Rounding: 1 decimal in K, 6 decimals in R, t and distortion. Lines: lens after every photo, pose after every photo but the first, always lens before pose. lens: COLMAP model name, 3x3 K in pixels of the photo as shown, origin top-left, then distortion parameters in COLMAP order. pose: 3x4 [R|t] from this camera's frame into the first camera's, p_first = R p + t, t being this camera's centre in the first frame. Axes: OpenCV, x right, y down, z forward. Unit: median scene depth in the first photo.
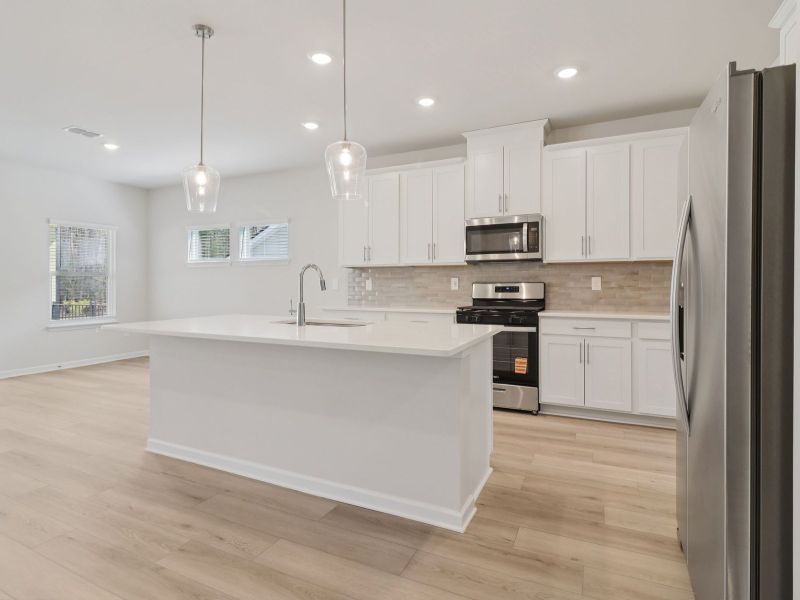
lens RADIAL K [[429.7, 0, 426.2], [0, 429.7, 285.5], [0, 0, 1]] dist [0.042242, -0.042731]
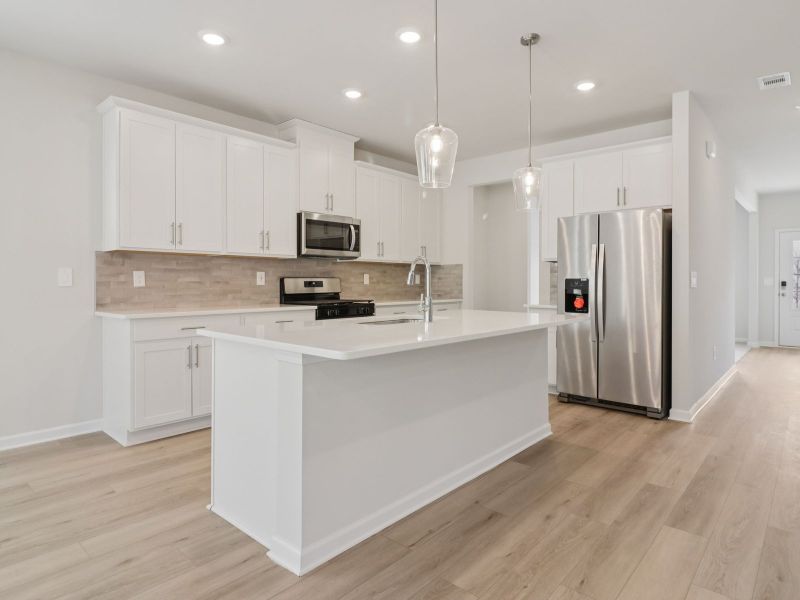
lens RADIAL K [[429.7, 0, 426.2], [0, 429.7, 285.5], [0, 0, 1]] dist [0.042242, -0.042731]
pose [[0.302013, -0.011599, 0.953233, -0.729811], [-0.007857, 0.999862, 0.014656, -0.005176], [-0.953271, -0.011916, 0.301880, 0.437504]]
